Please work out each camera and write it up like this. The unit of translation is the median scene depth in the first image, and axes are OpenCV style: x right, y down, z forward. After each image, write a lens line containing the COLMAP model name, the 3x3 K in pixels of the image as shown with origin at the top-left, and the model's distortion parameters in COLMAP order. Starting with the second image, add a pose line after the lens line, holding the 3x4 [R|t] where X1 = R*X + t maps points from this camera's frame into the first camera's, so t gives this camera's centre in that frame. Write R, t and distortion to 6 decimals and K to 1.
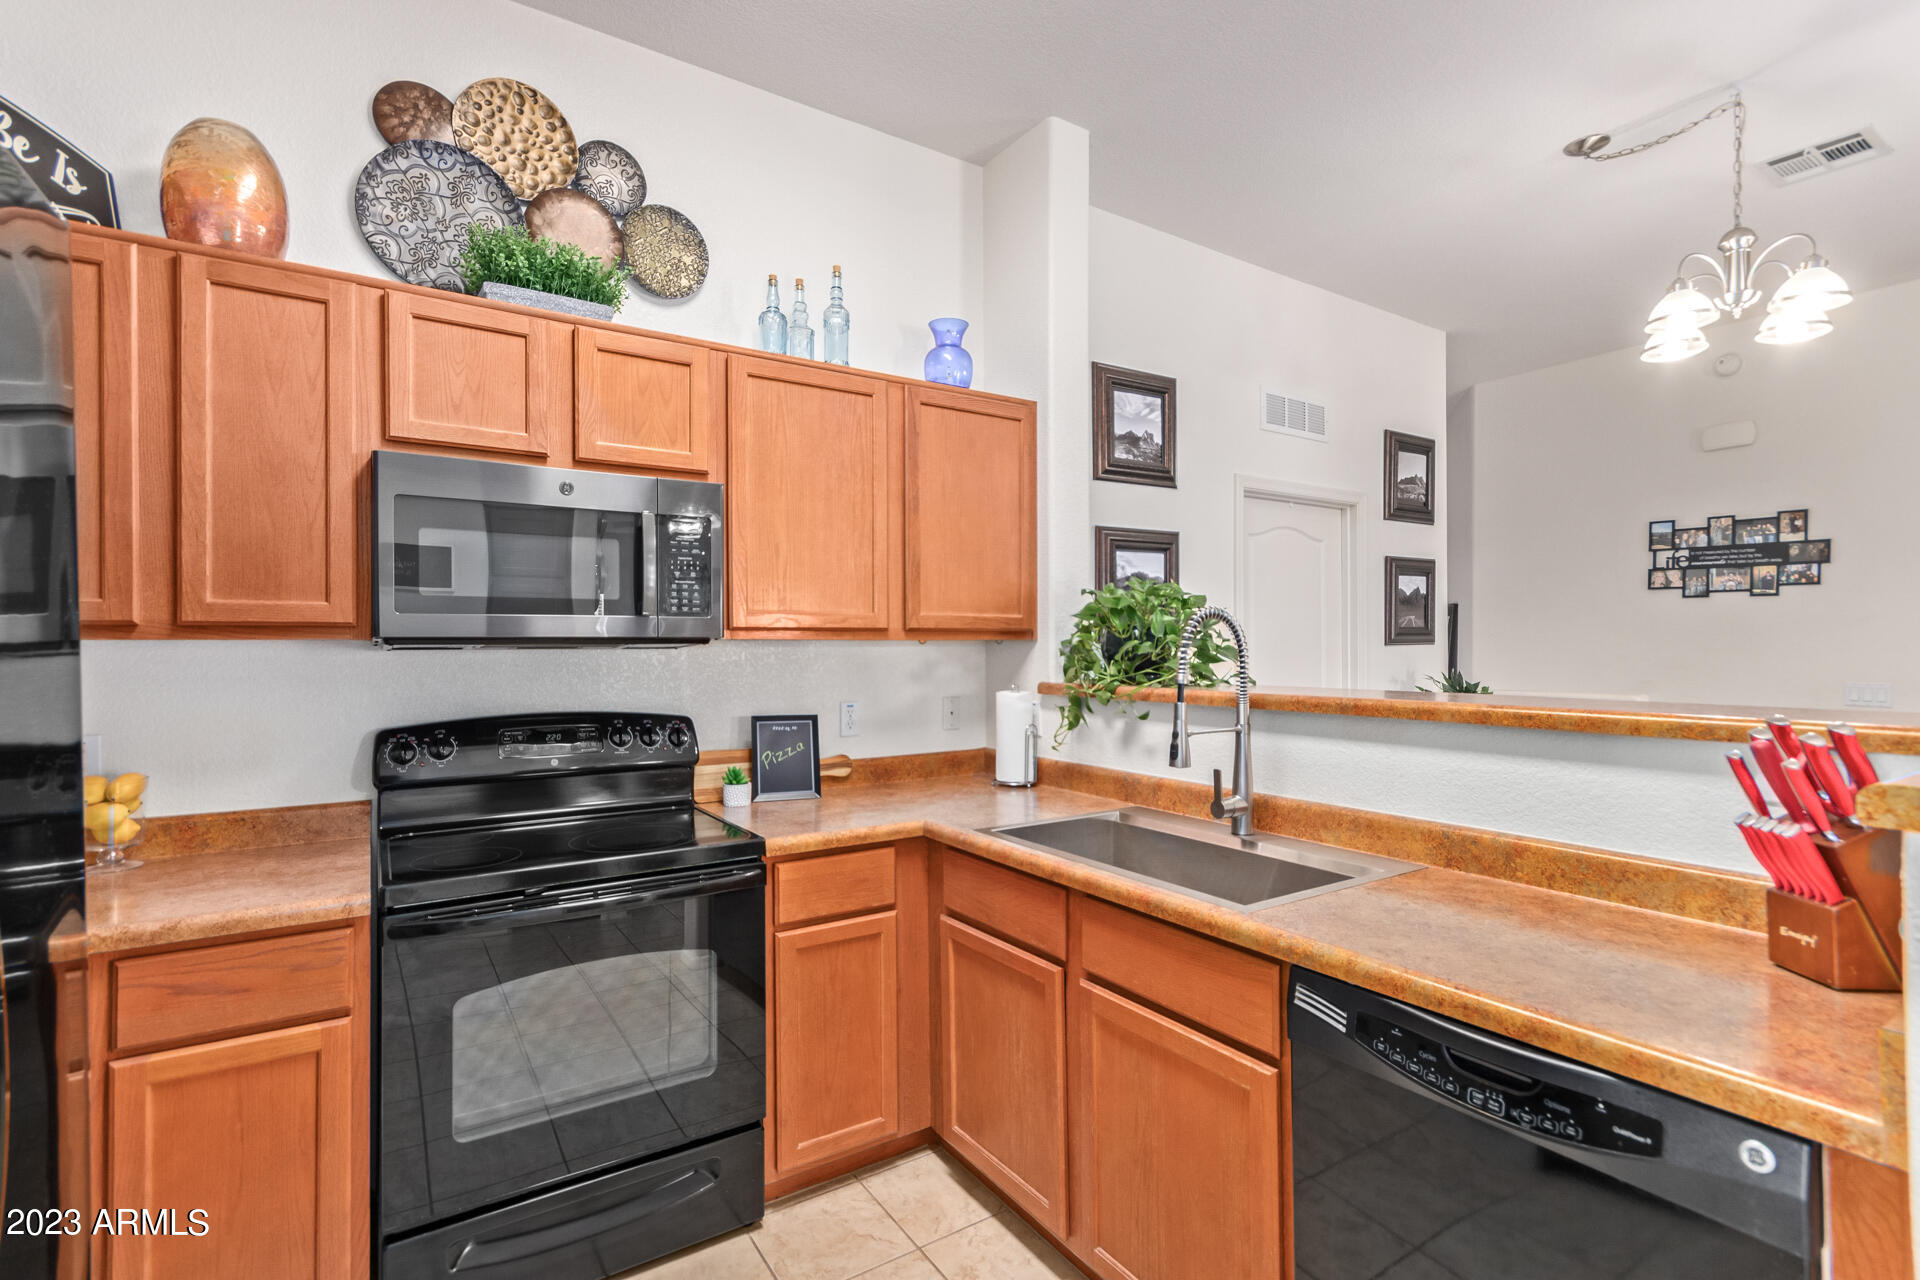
lens RADIAL K [[905.3, 0, 965.6], [0, 905.3, 647.1], [0, 0, 1]] dist [0.010738, 0.000979]
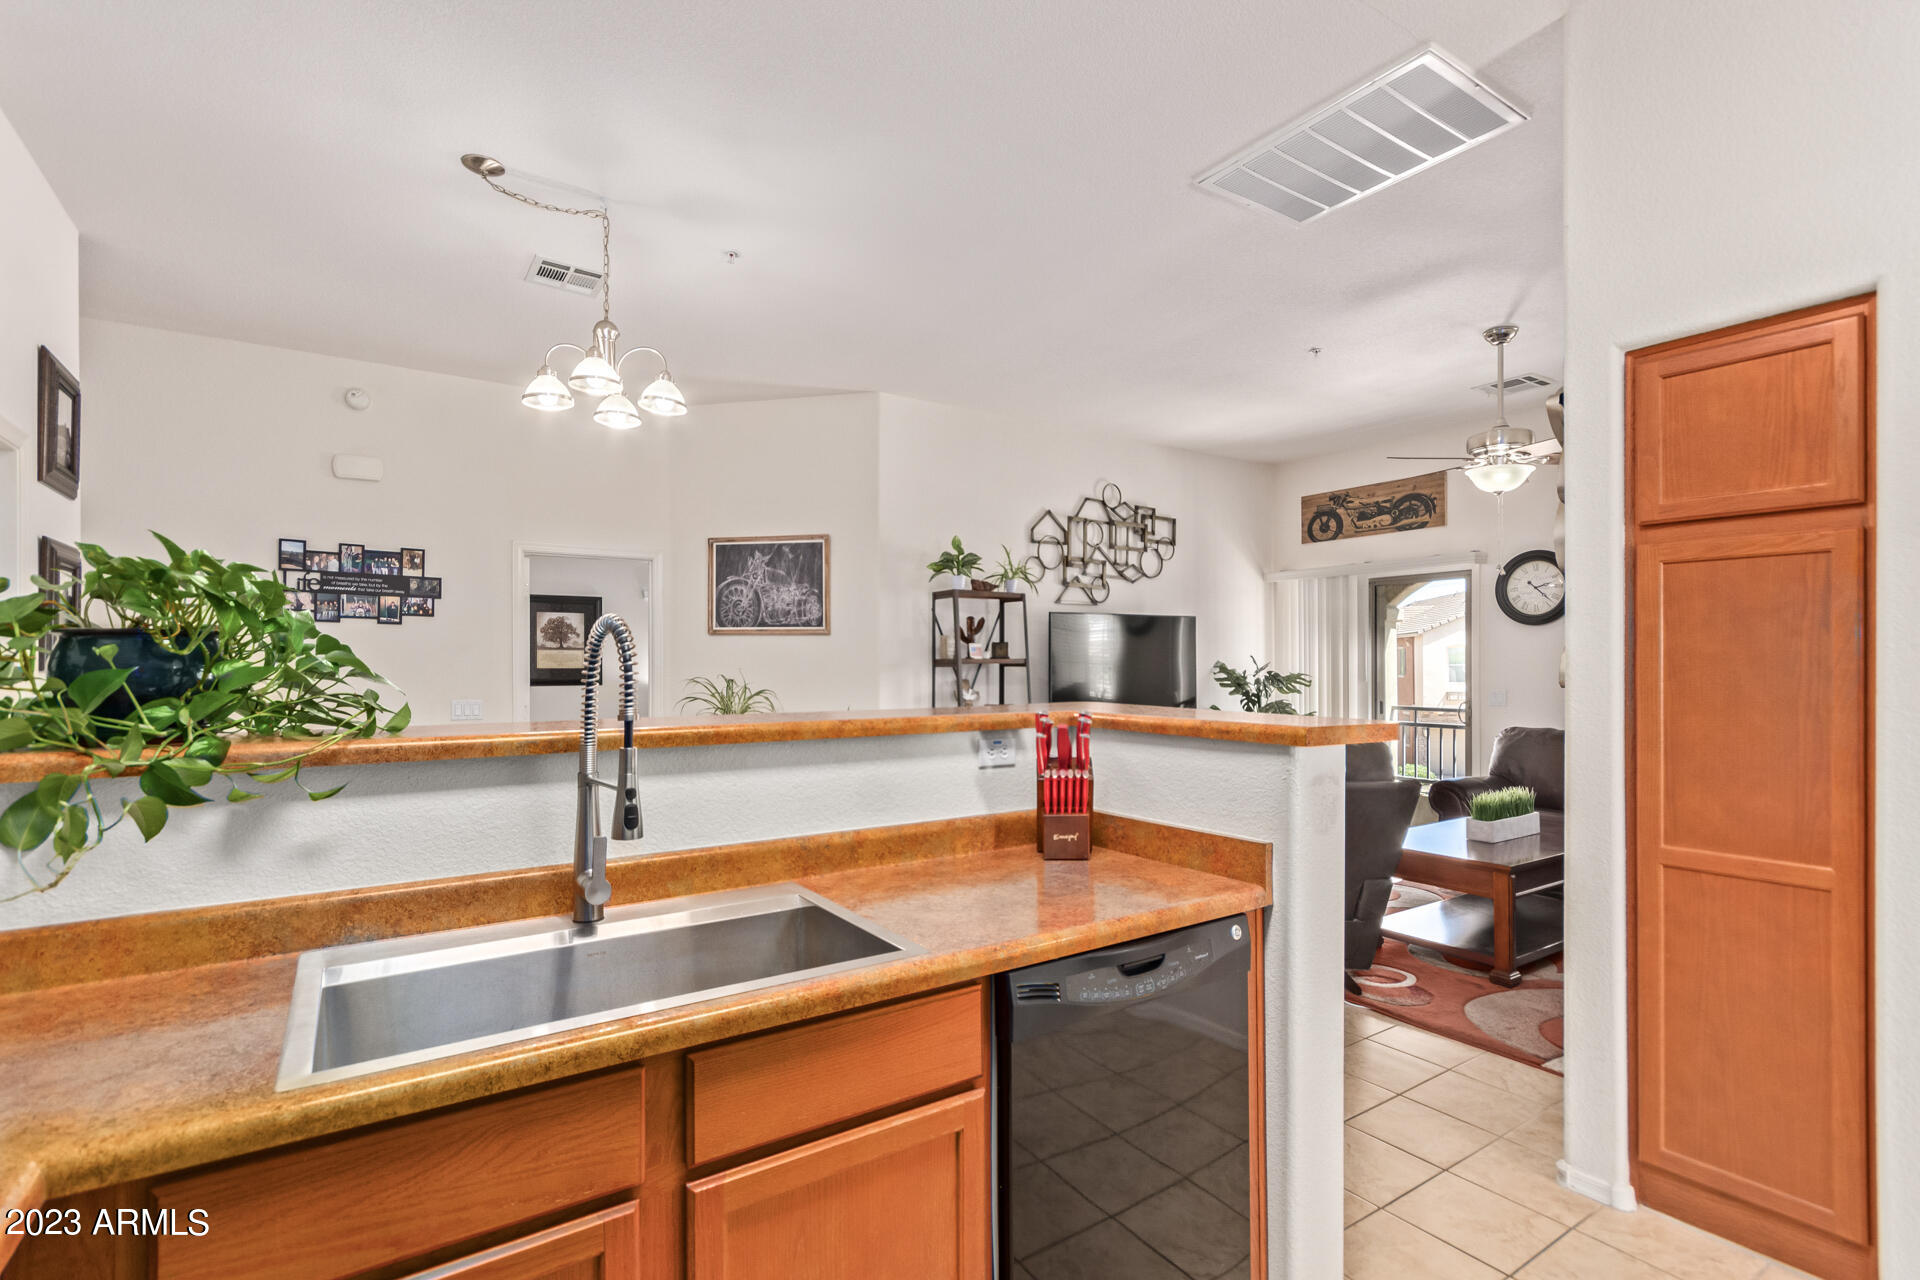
lens RADIAL K [[905.3, 0, 974.5], [0, 905.3, 662.5], [0, 0, 1]] dist [0.010738, 0.000979]
pose [[-0.019938, 0.005034, 0.999789, -0.423450], [0.006210, 0.999969, -0.004911, -0.001625], [-0.999782, 0.006110, -0.019969, 0.648843]]
